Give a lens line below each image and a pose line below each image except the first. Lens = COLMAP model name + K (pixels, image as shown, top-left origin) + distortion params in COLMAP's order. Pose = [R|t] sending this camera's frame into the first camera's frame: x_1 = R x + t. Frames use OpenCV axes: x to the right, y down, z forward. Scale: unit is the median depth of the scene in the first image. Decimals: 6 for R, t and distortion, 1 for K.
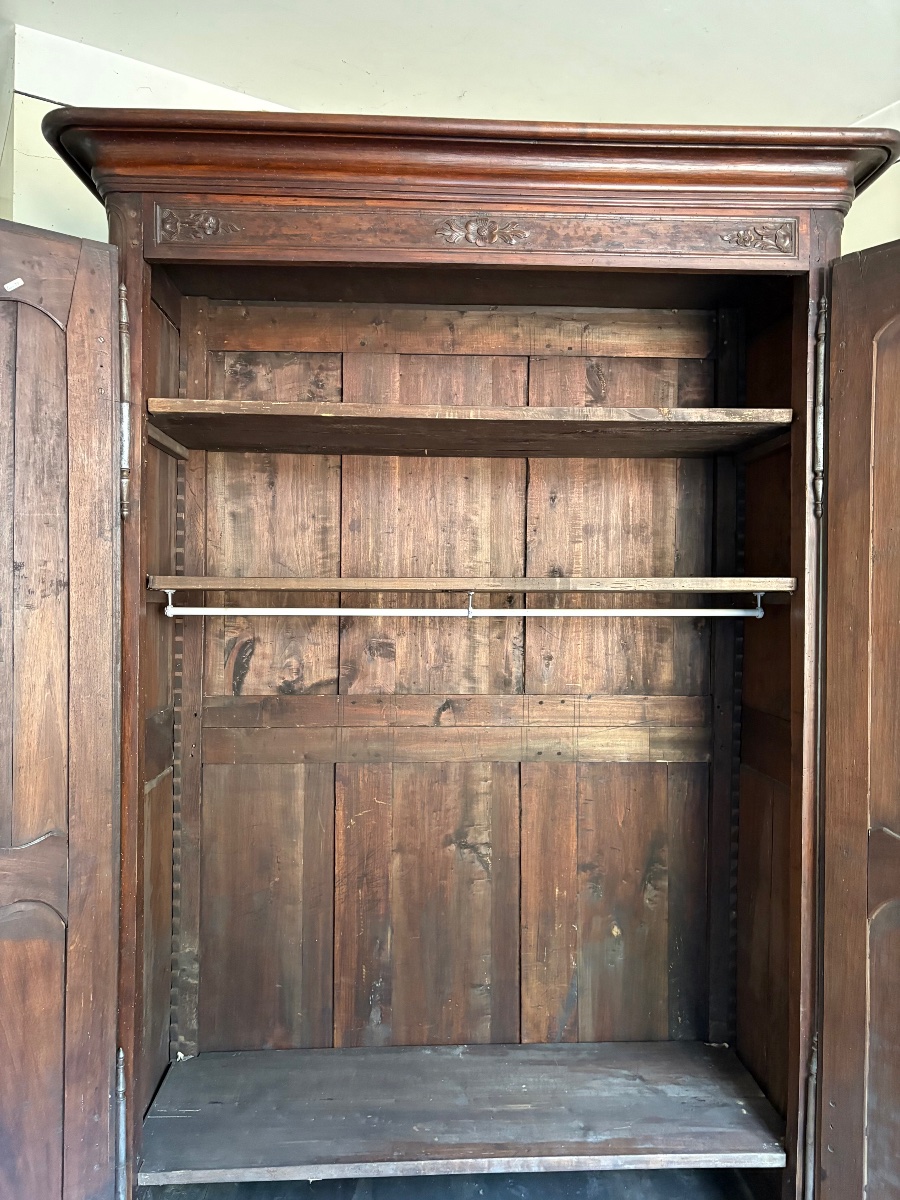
lens RADIAL K [[870.7, 0, 485.4], [0, 870.7, 596.9], [0, 0, 1]] dist [0.028536, -0.011196]
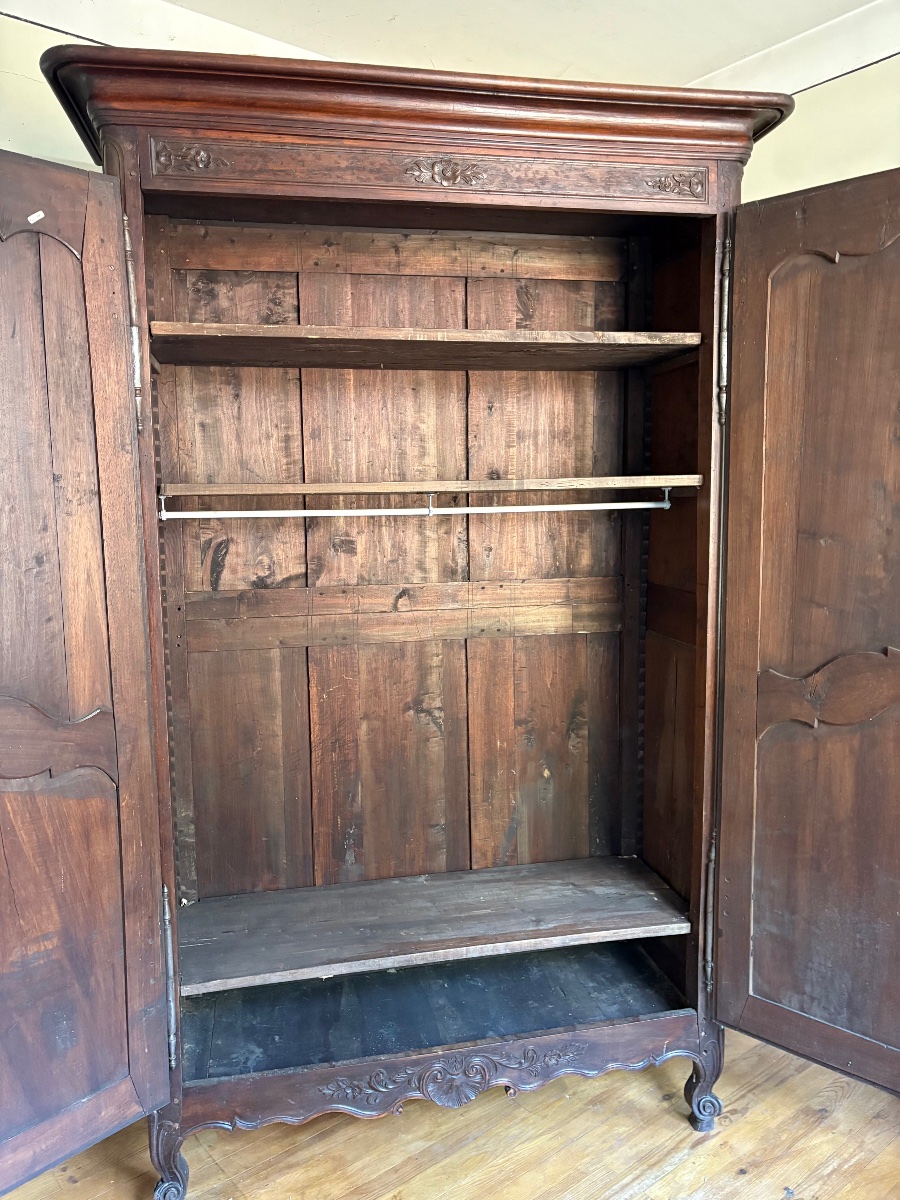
lens RADIAL K [[916.3, 0, 446.6], [0, 916.3, 595.6], [0, 0, 1]] dist [0.038006, -0.035801]
pose [[0.987492, -0.038652, 0.152860, -0.182095], [0.021605, 0.993513, 0.111644, -0.005013], [-0.156184, -0.106945, 0.981921, -0.203956]]
